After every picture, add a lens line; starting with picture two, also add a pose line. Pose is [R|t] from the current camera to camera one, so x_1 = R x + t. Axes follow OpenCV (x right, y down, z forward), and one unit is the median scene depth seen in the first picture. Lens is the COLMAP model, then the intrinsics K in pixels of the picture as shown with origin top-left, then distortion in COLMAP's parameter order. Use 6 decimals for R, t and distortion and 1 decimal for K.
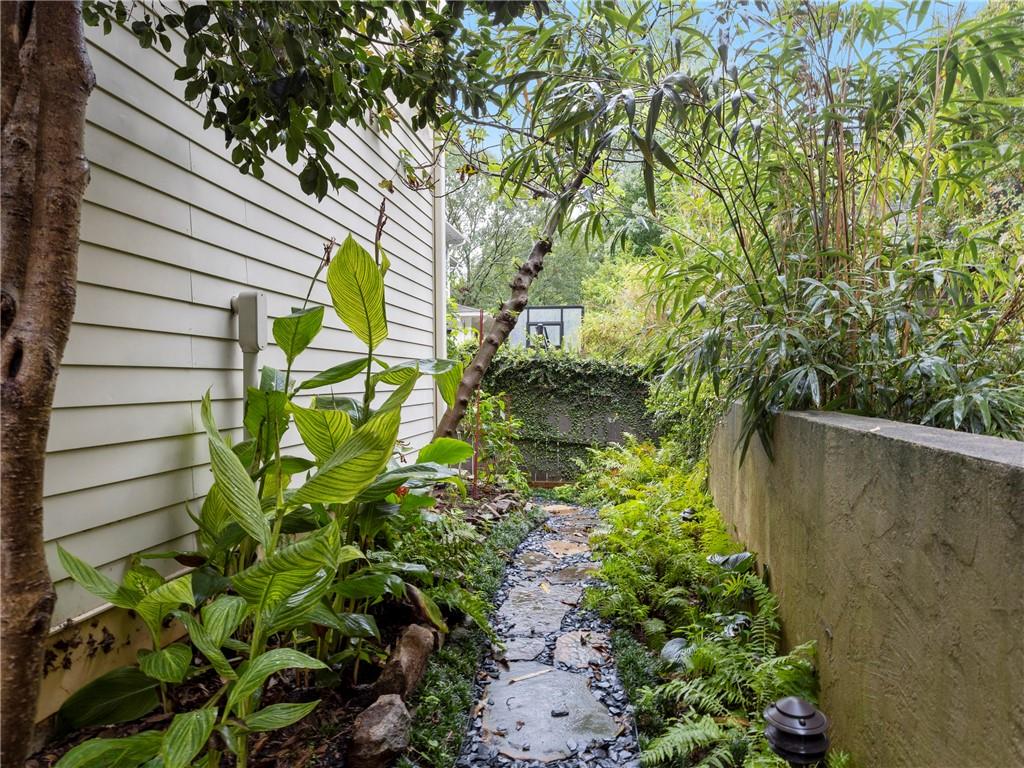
lens RADIAL K [[604.5, 0, 512.0], [0, 604.5, 384.0], [0, 0, 1]] dist [0.000546, 0.000119]
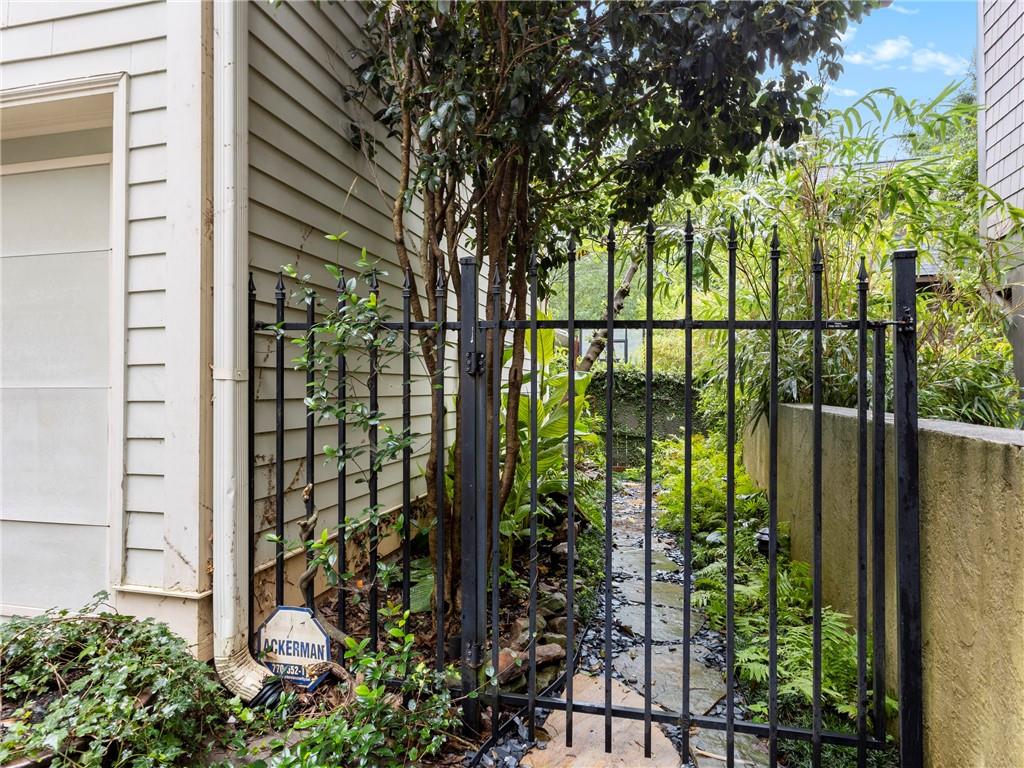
lens RADIAL K [[591.5, 0, 512.0], [0, 591.5, 384.0], [0, 0, 1]] dist [-0.000379, -0.000126]
pose [[0.996423, 0.004341, -0.084399, -0.086750], [-0.005626, 0.999872, -0.014990, 0.010442], [0.084323, 0.015411, 0.996319, -0.383468]]
